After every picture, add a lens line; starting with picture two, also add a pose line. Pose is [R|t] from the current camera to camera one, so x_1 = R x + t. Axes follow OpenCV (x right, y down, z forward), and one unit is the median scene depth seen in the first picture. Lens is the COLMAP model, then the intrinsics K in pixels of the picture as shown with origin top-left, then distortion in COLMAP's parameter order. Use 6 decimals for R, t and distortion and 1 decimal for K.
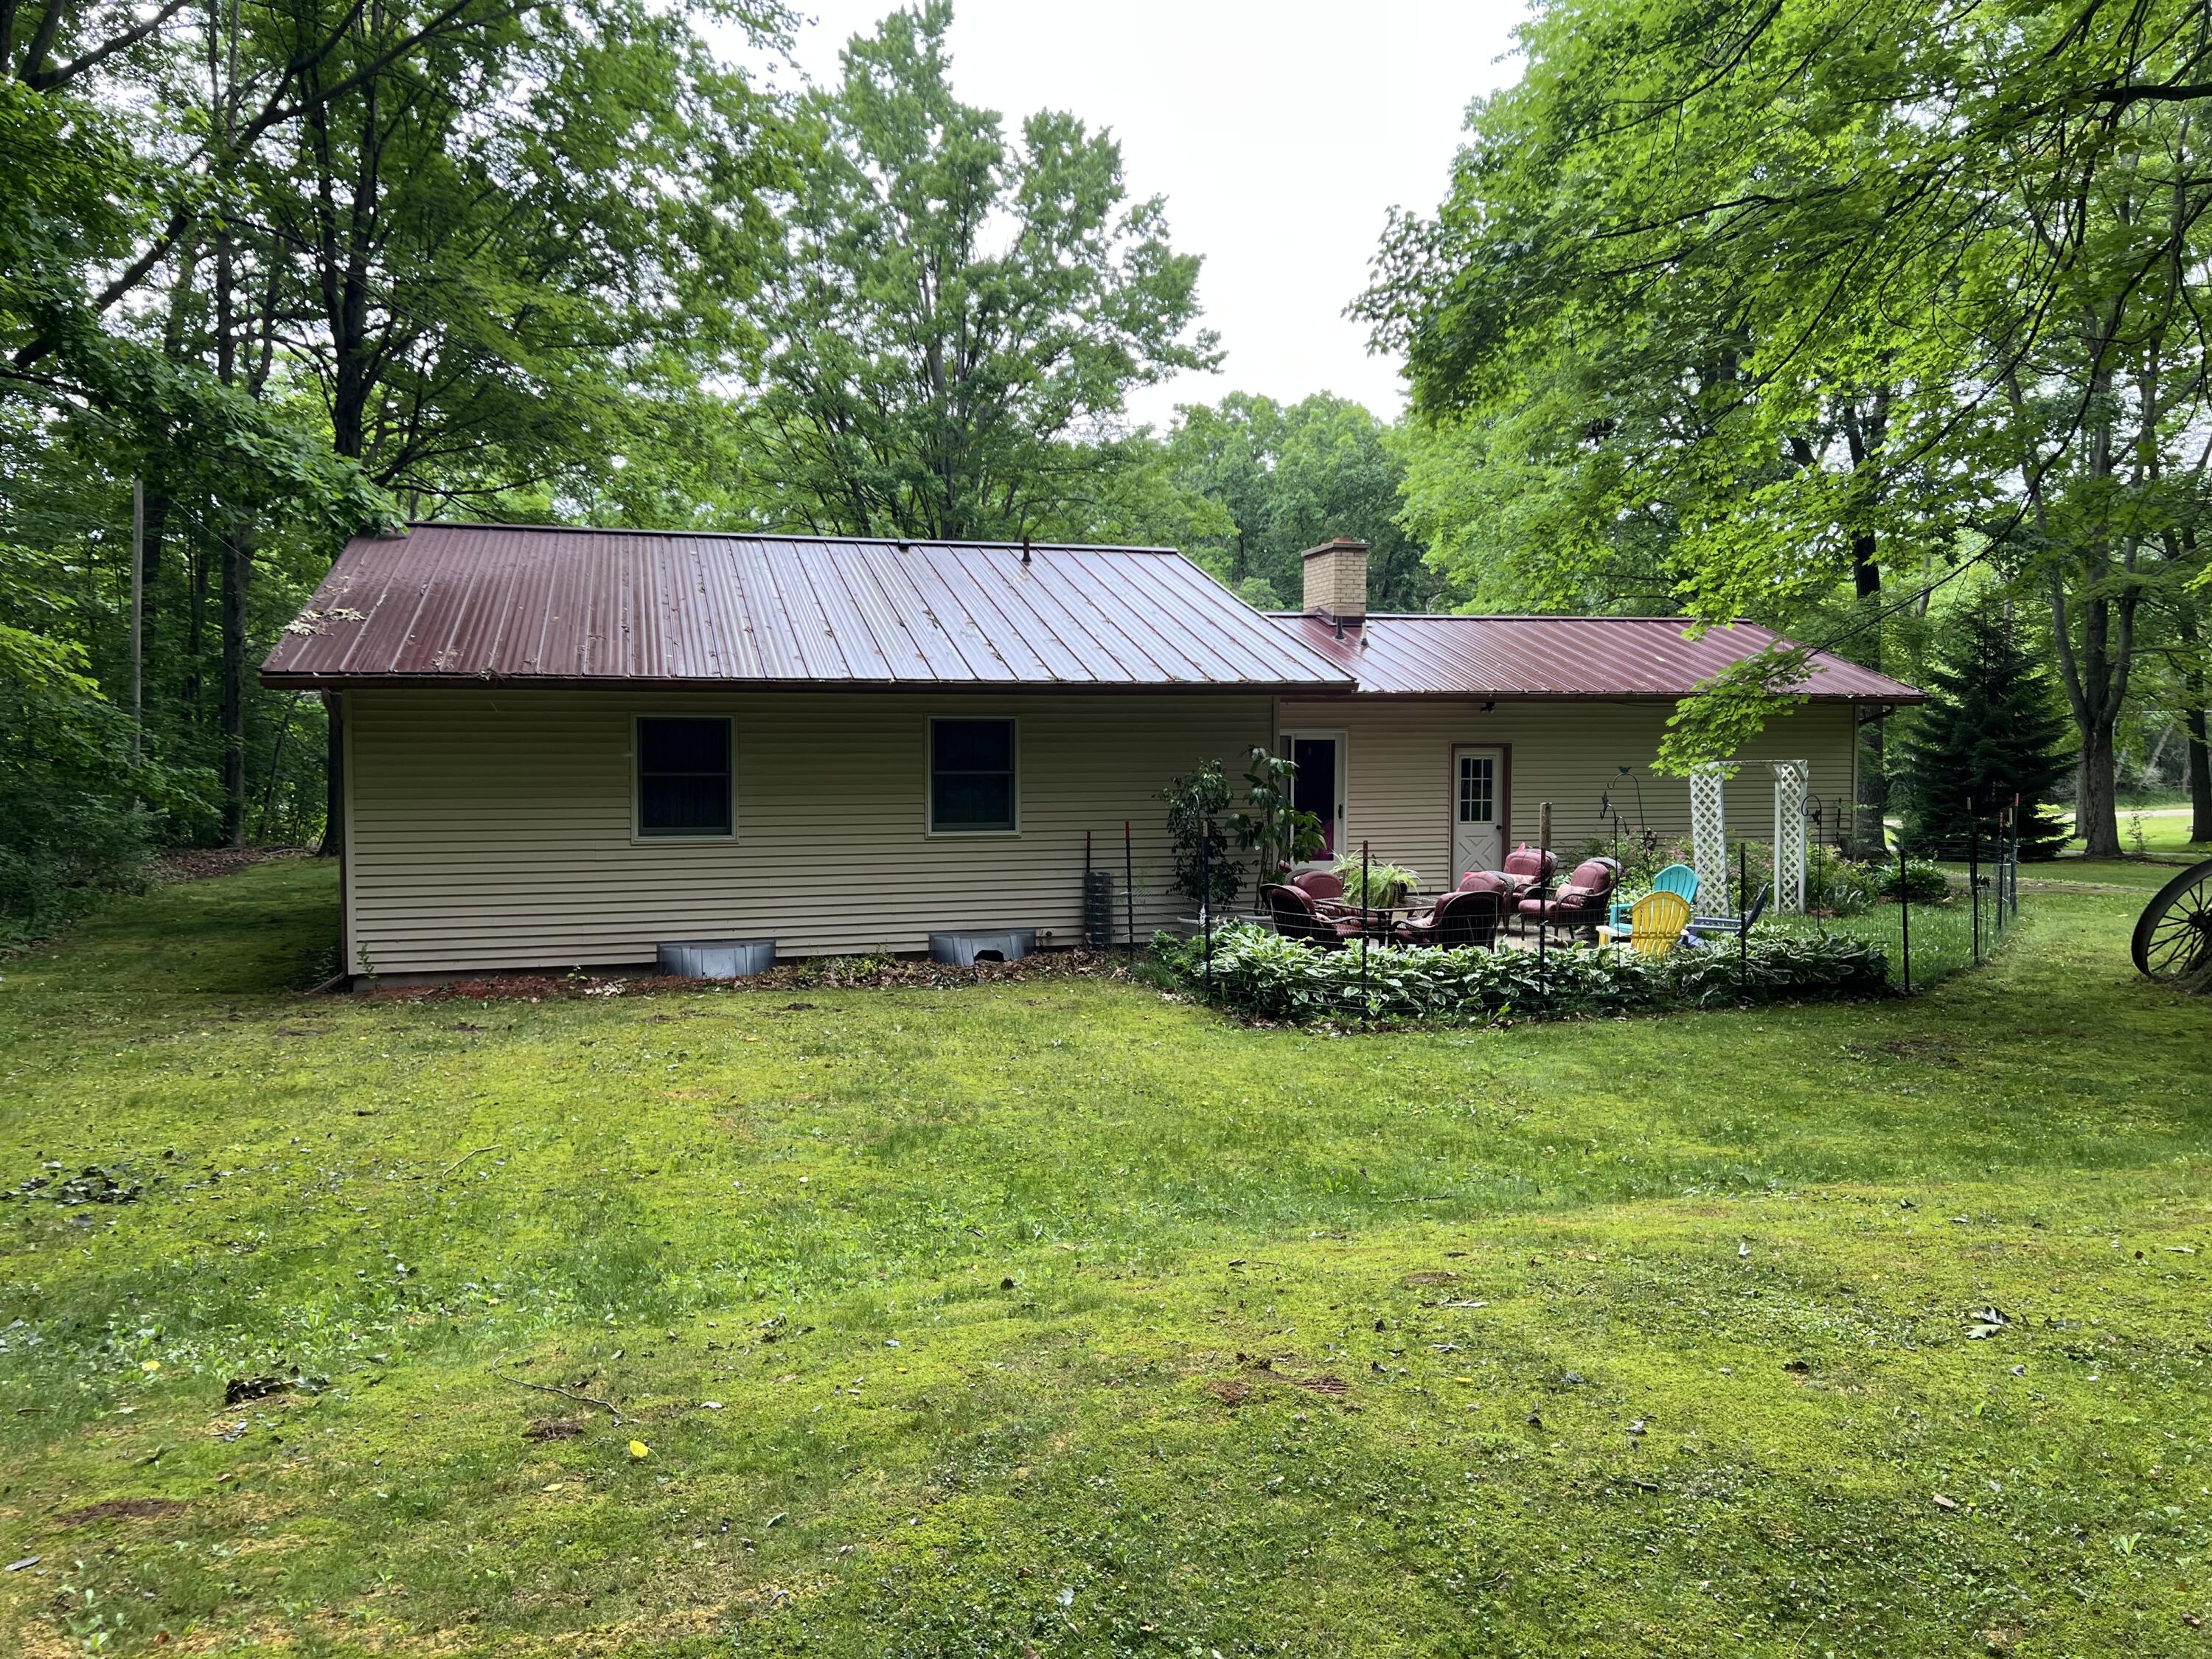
lens RADIAL K [[1640.1, 0, 1106.0], [0, 1640.1, 829.5], [0, 0, 1]] dist [0.032998, -0.004805]
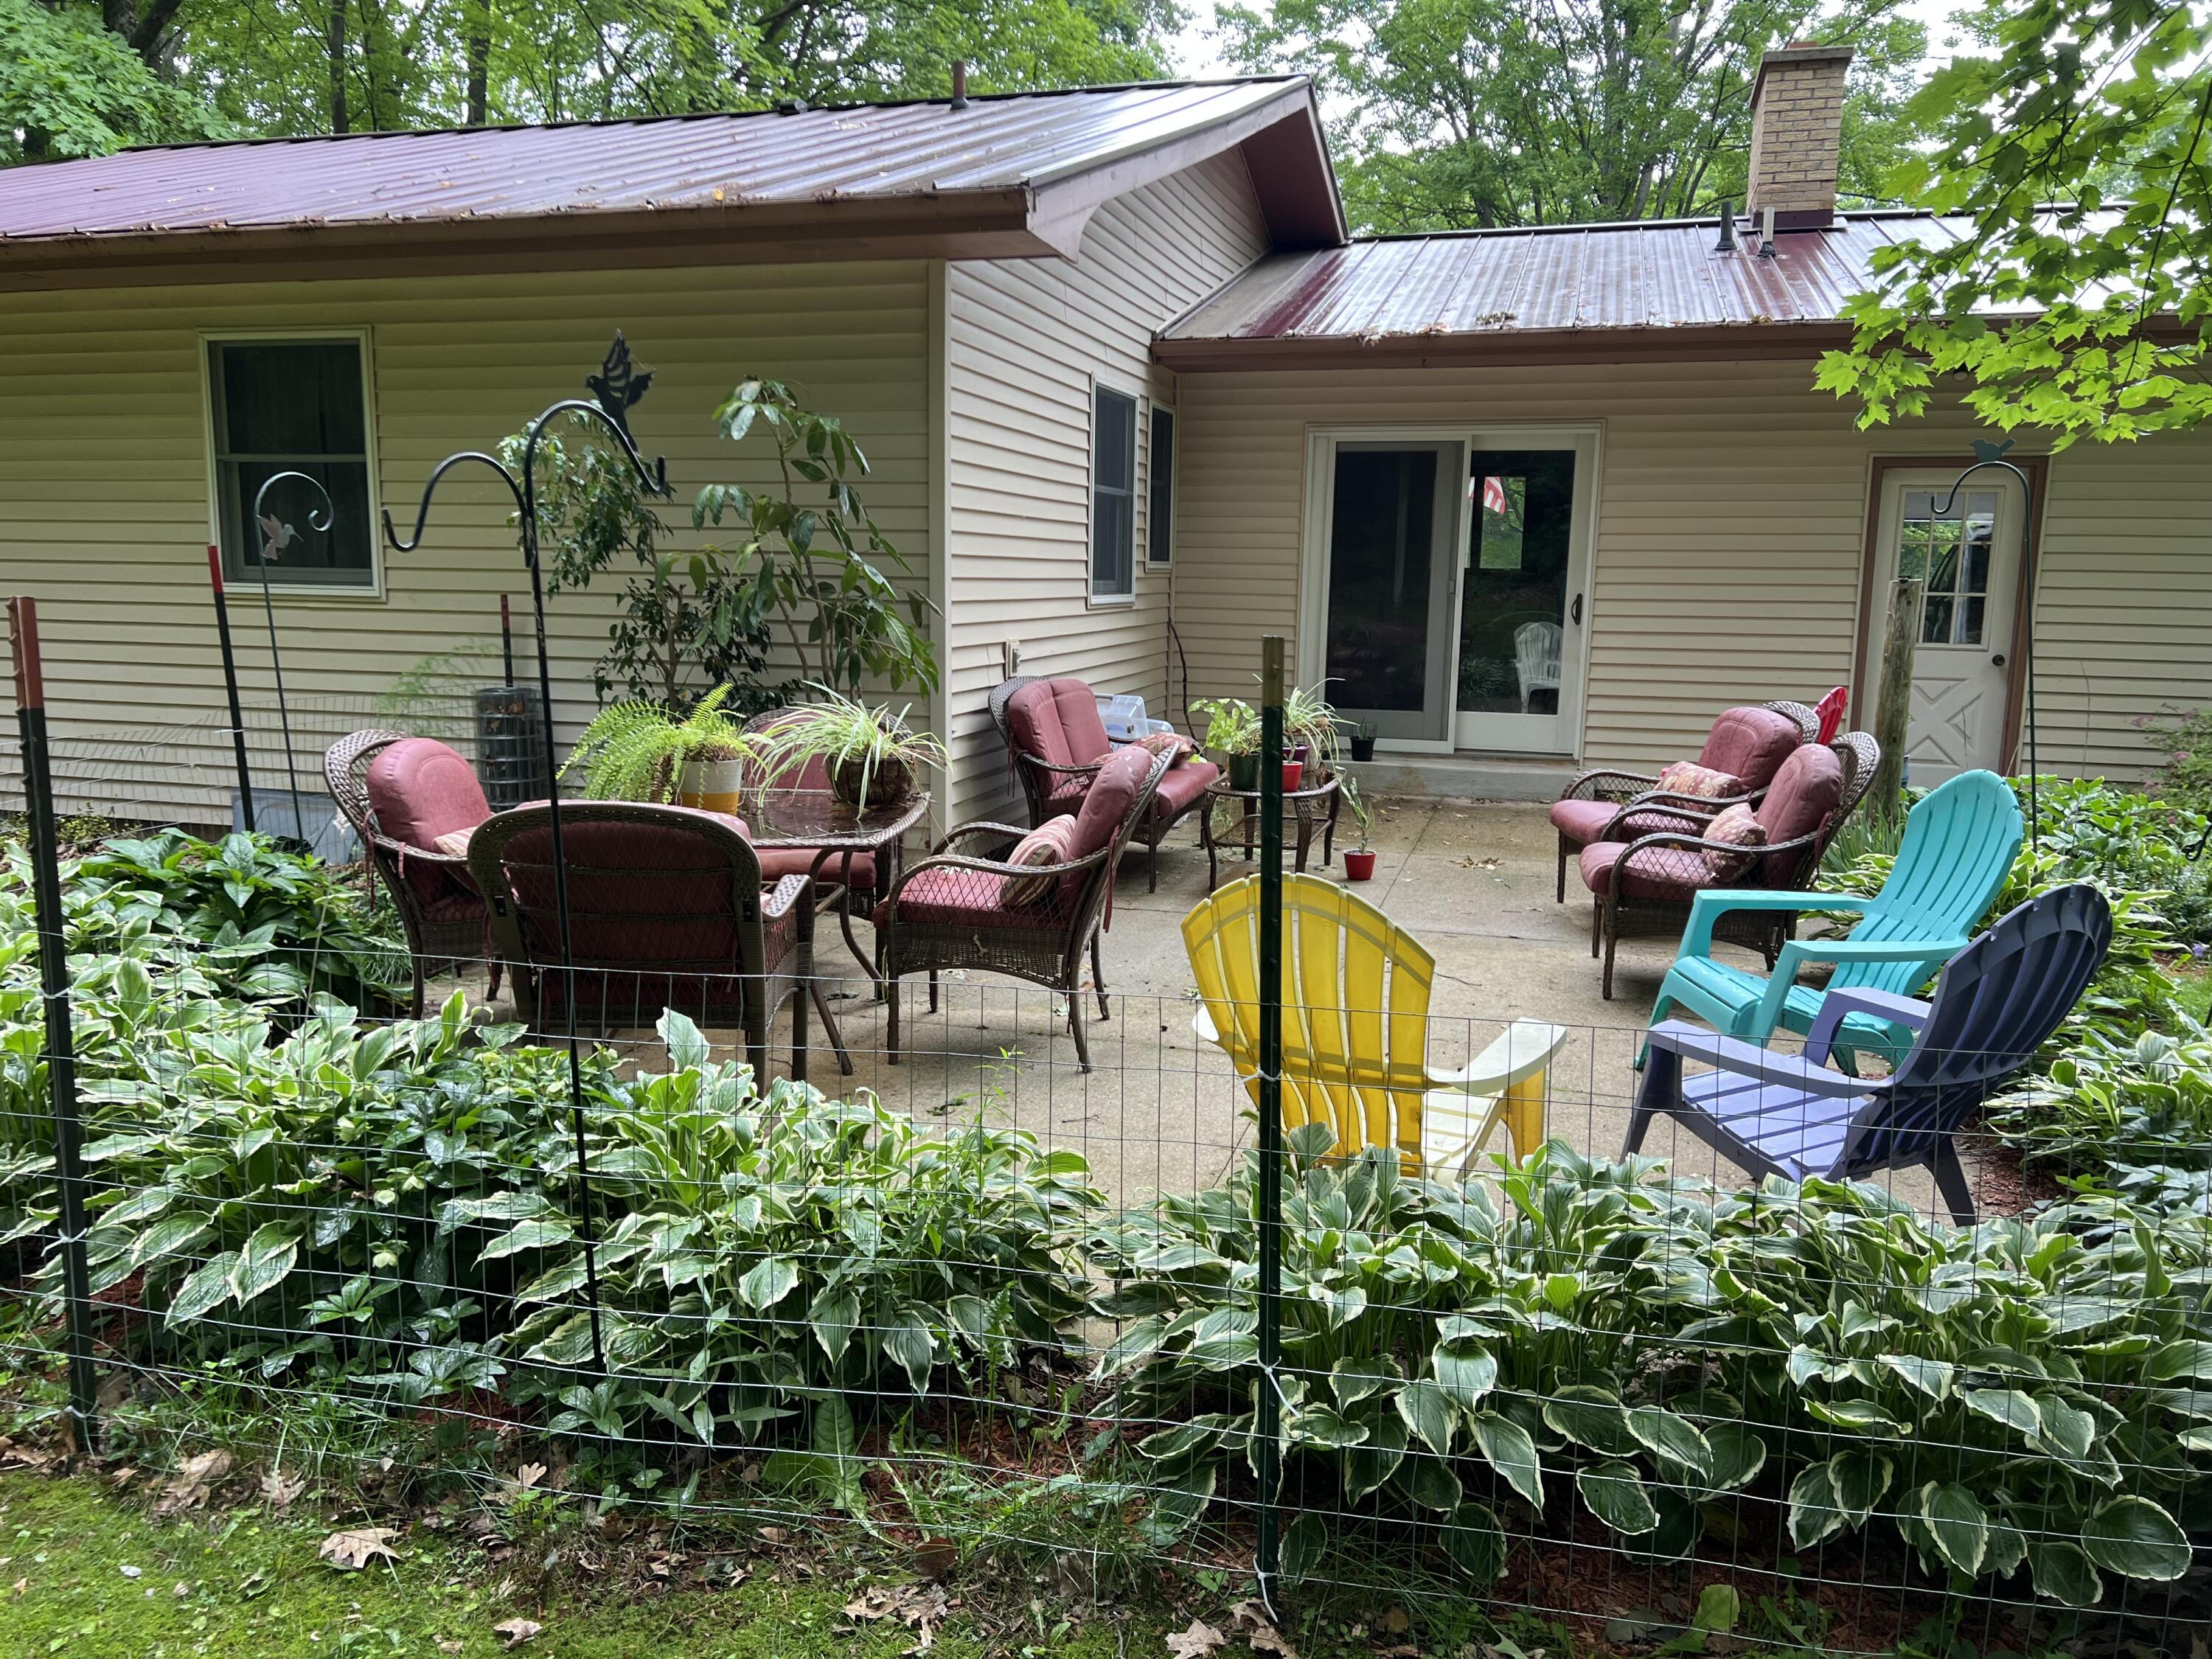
lens RADIAL K [[1640.1, 0, 1106.0], [0, 1640.1, 829.5], [0, 0, 1]] dist [0.032998, -0.004805]
pose [[0.853173, 0.092108, -0.513432, 0.337769], [-0.043755, 0.993455, 0.105514, 0.009119], [0.519790, -0.067557, 0.851619, 0.656204]]
